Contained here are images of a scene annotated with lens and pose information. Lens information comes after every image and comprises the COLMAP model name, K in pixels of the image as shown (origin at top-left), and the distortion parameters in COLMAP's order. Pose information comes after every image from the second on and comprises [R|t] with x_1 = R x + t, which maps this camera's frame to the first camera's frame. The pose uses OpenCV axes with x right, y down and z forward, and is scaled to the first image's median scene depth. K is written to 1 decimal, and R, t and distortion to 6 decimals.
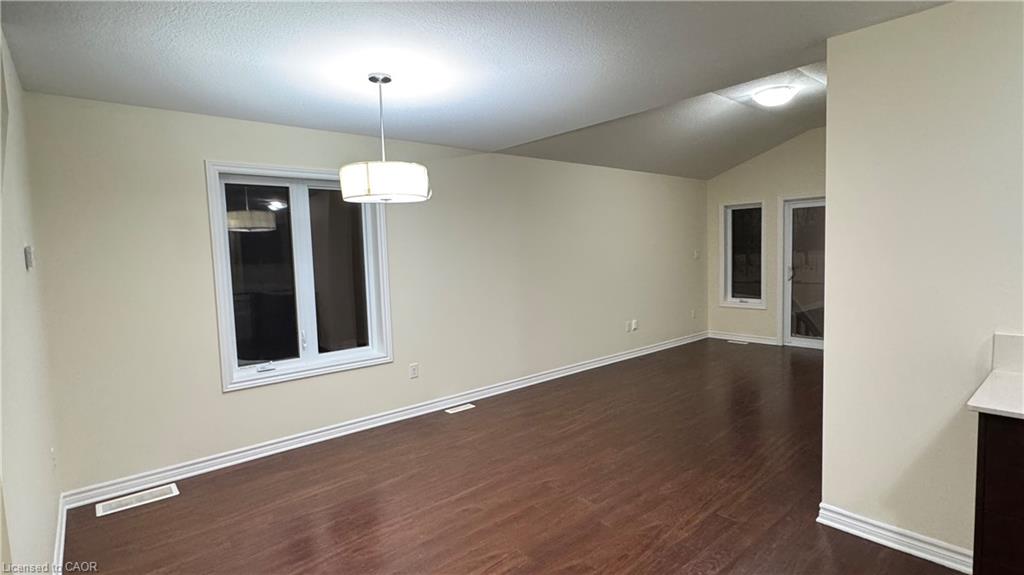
lens RADIAL K [[503.4, 0, 512.0], [0, 503.4, 287.5], [0, 0, 1]] dist [0.000349, 0.000316]
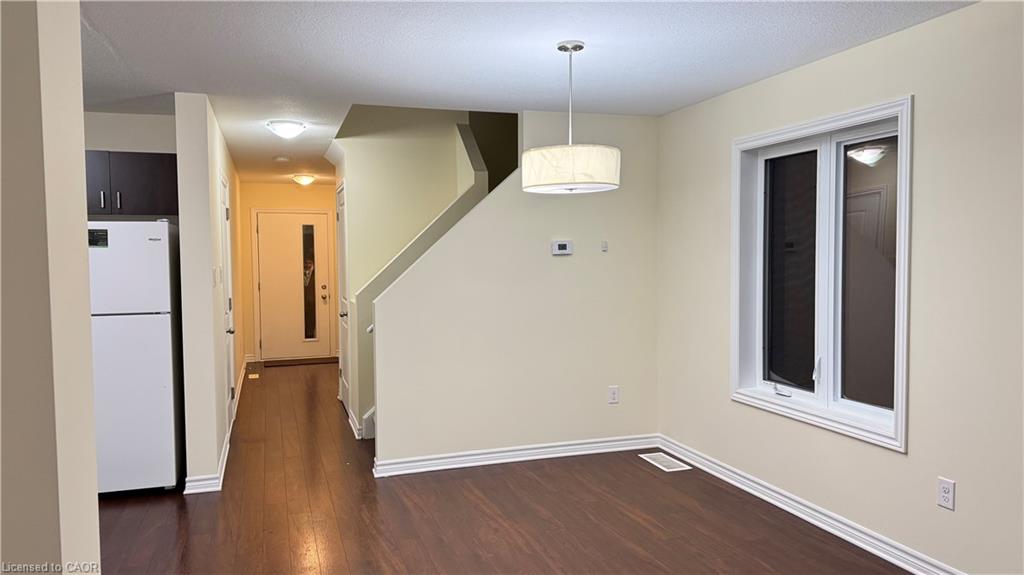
lens RADIAL K [[802.1, 0, 532.6], [0, 802.1, 288.4], [0, 0, 1]] dist [-0.002675, -0.000886]
pose [[-0.392869, 0.087667, -0.915406, 0.673544], [-0.043422, 0.992567, 0.113692, -0.104472], [0.918569, 0.084414, -0.386142, 0.966072]]
